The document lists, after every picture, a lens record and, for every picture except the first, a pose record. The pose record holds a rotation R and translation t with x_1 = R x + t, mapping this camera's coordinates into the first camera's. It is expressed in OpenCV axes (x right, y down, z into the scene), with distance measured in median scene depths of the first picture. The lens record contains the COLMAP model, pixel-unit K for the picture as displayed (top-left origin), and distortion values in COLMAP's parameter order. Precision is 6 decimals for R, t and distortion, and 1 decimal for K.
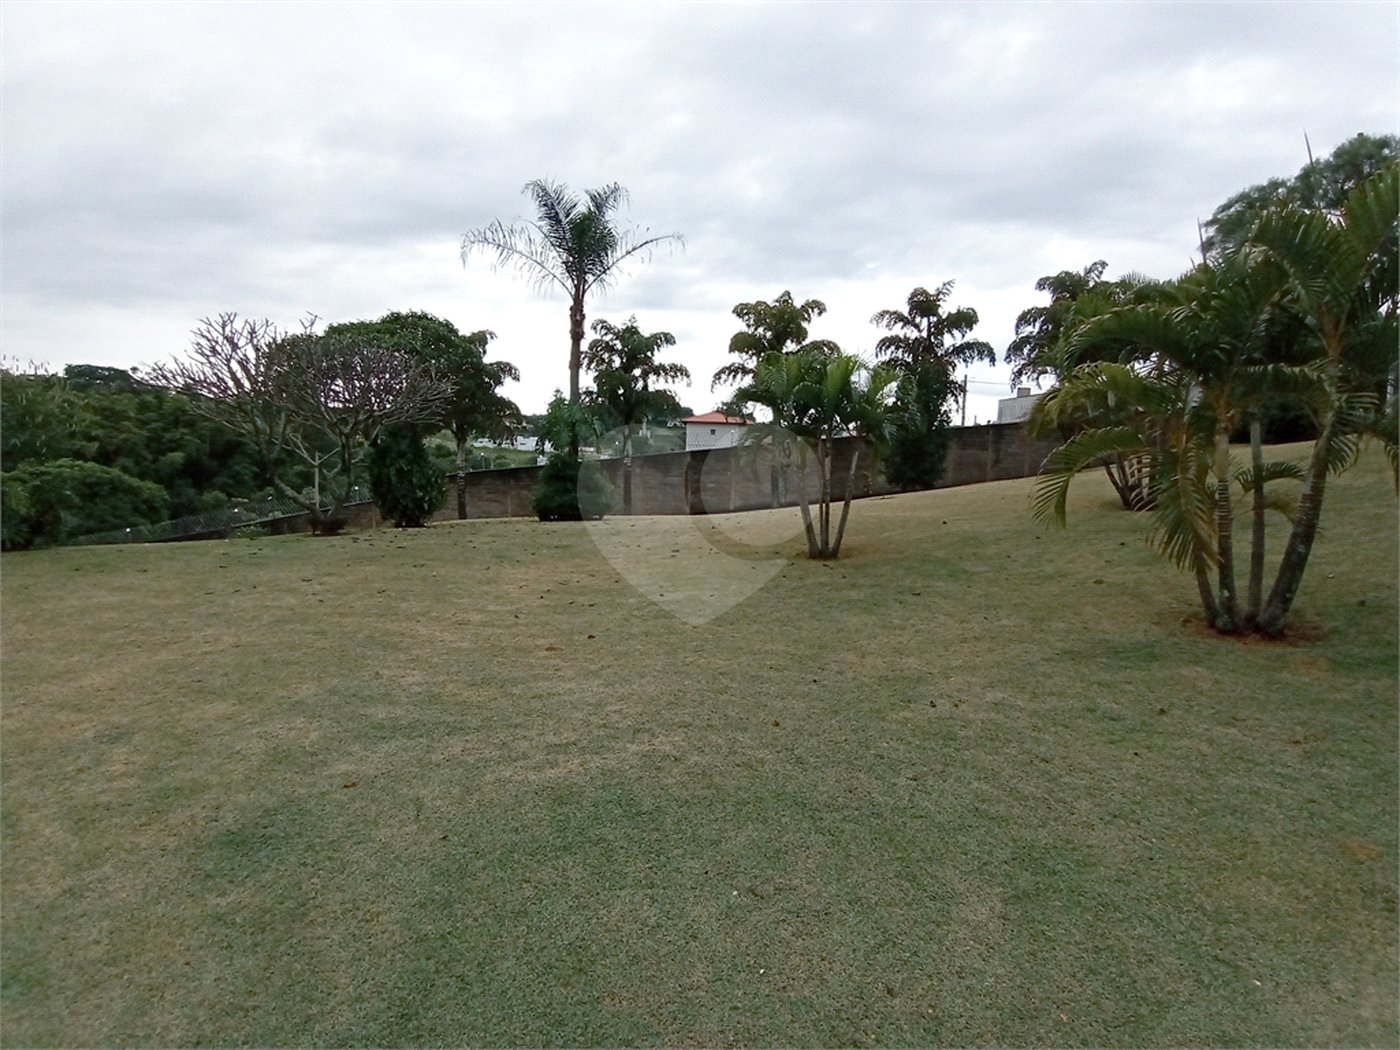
lens RADIAL K [[630.6, 0, 700.9], [0, 630.6, 525.3], [0, 0, 1]] dist [-0.013483, -0.002162]
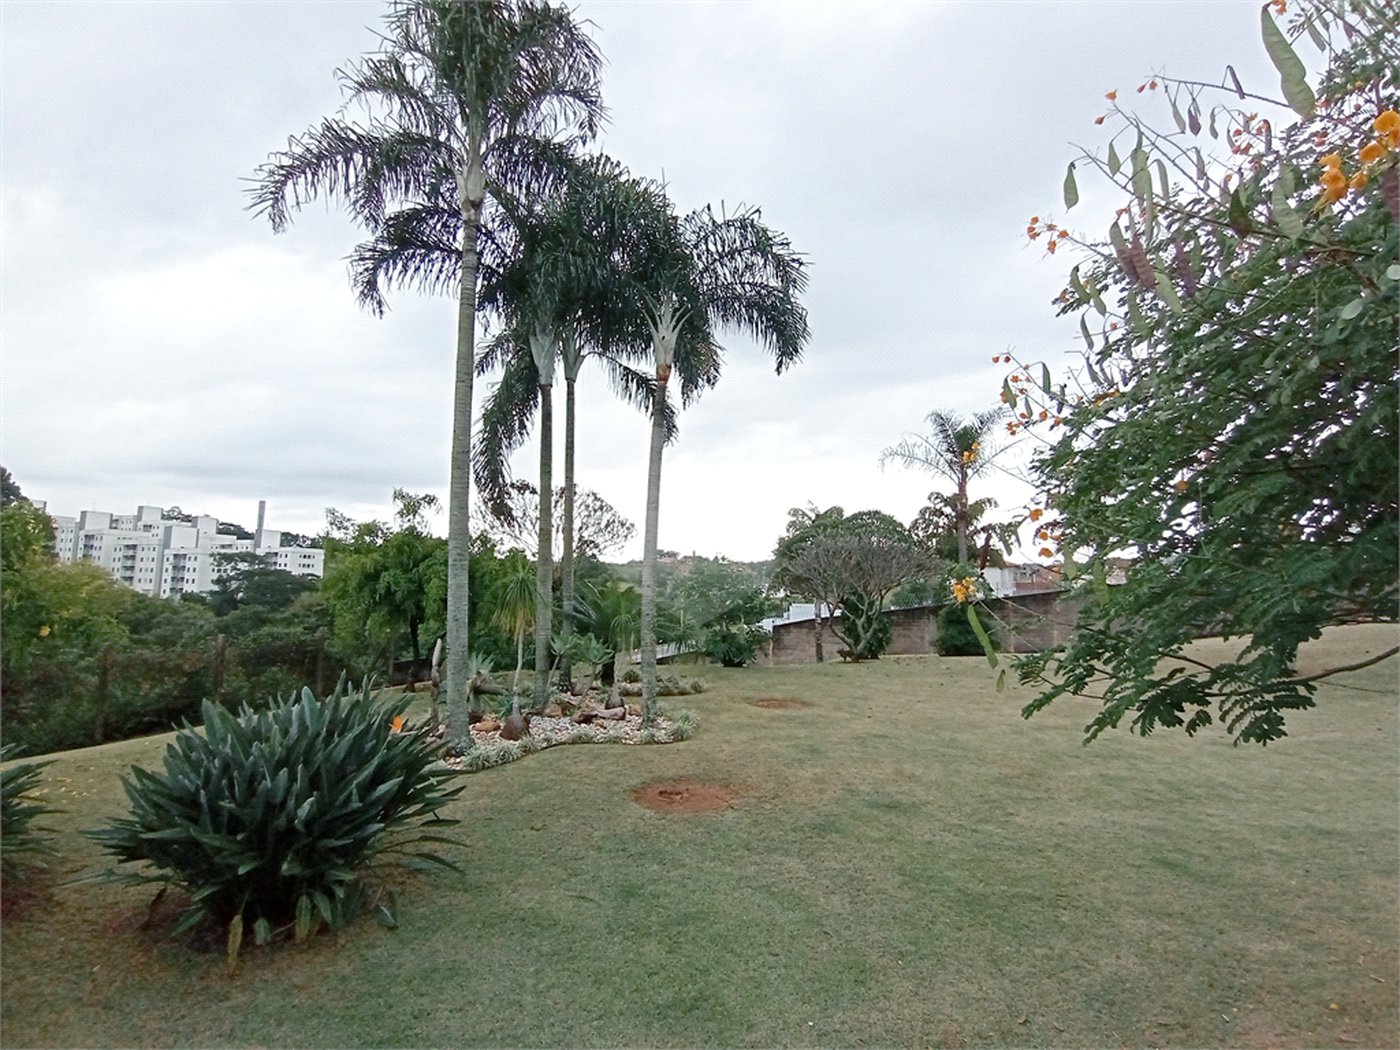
lens RADIAL K [[630.6, 0, 704.5], [0, 630.6, 523.0], [0, 0, 1]] dist [-0.013483, -0.002162]
pose [[0.946246, -0.062339, -0.317382, -0.430307], [-0.011807, 0.973940, -0.226499, 0.034309], [0.323231, 0.218071, 0.920851, -0.562096]]
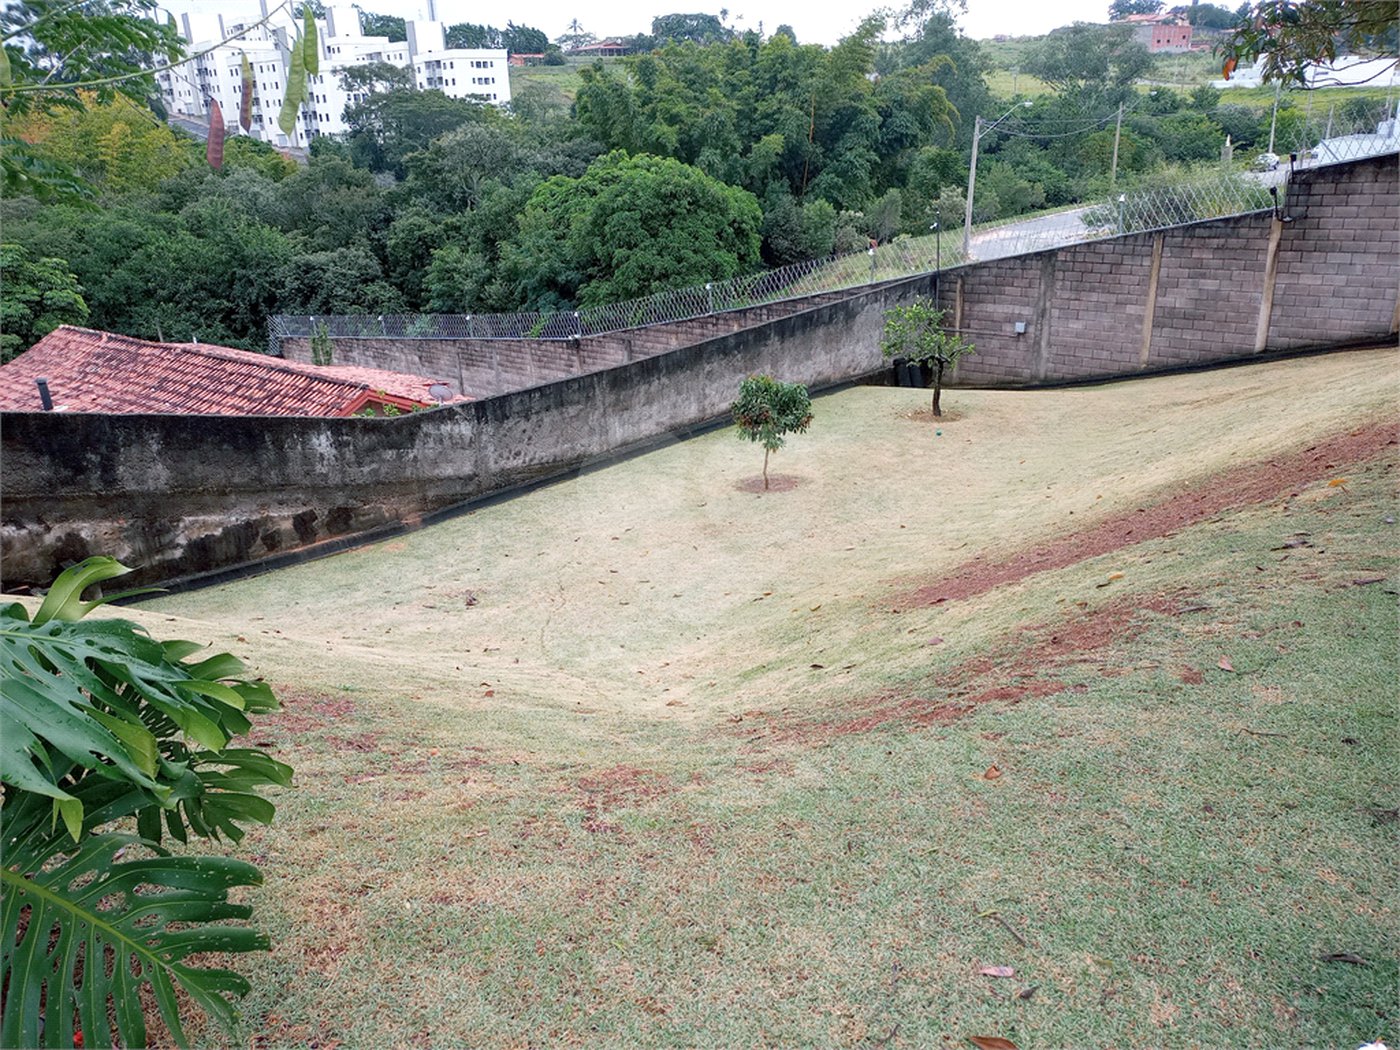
lens RADIAL K [[1046.1, 0, 697.2], [0, 1046.1, 527.3], [0, 0, 1]] dist [0.066133, -0.077668]
pose [[0.724095, 0.187429, -0.663744, -0.621037], [-0.008215, 0.964642, 0.263435, -0.078694], [0.689651, -0.185299, 0.700033, 0.698448]]
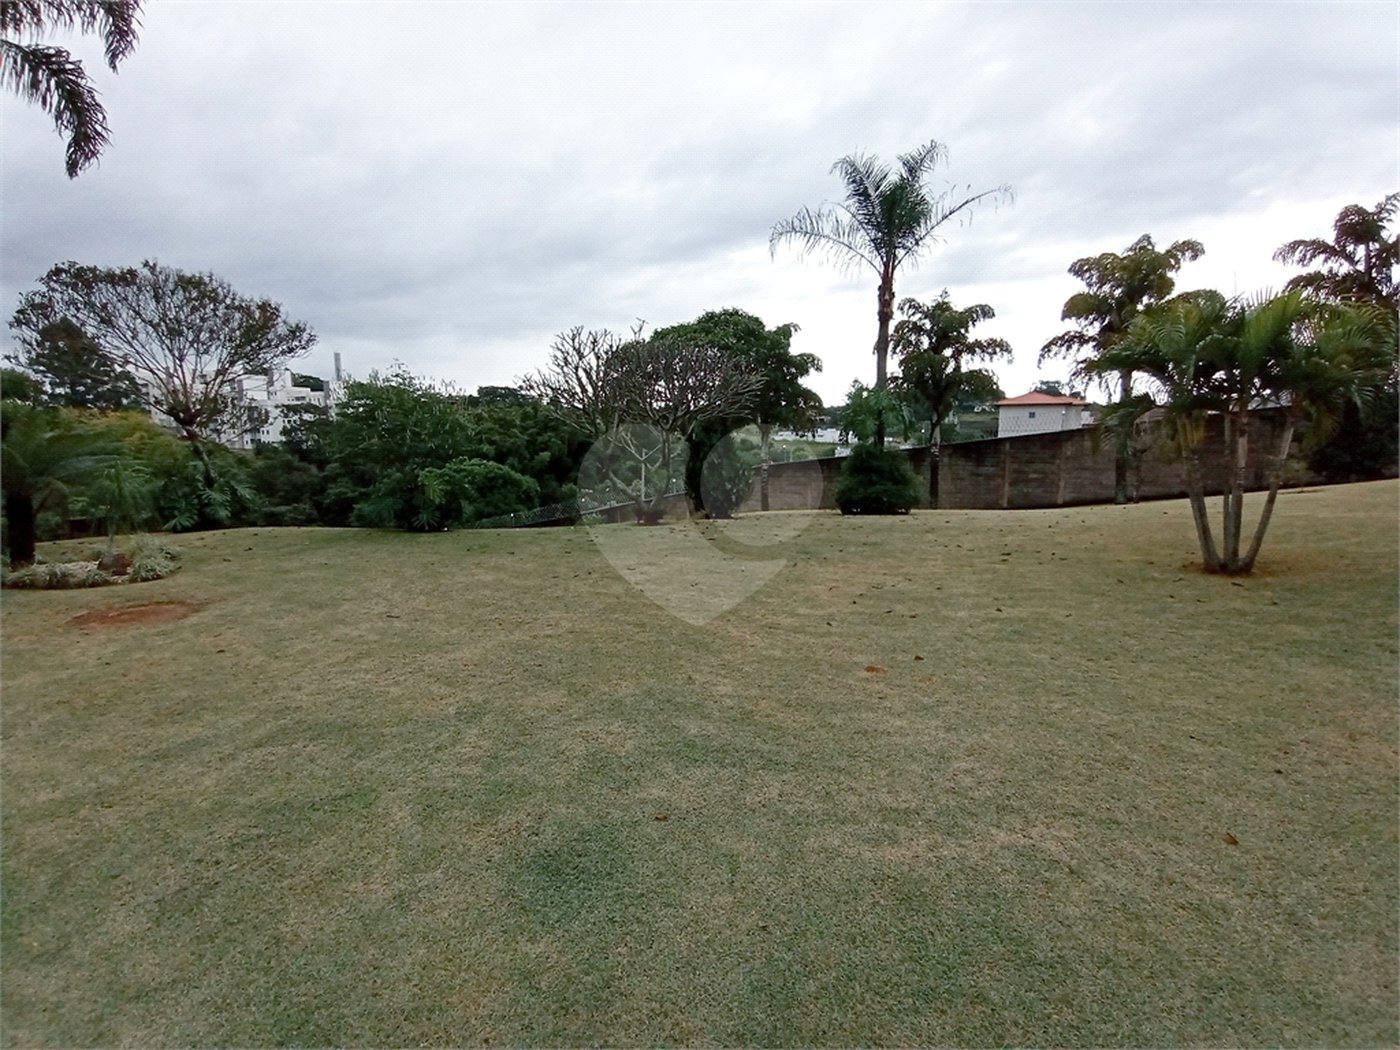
lens RADIAL K [[630.6, 0, 704.7], [0, 630.6, 527.7], [0, 0, 1]] dist [-0.013483, -0.002162]
pose [[0.899221, 0.027384, -0.436636, -0.031839], [-0.019736, 0.999562, 0.022043, -0.004539], [0.437048, -0.011204, 0.899368, 0.057206]]
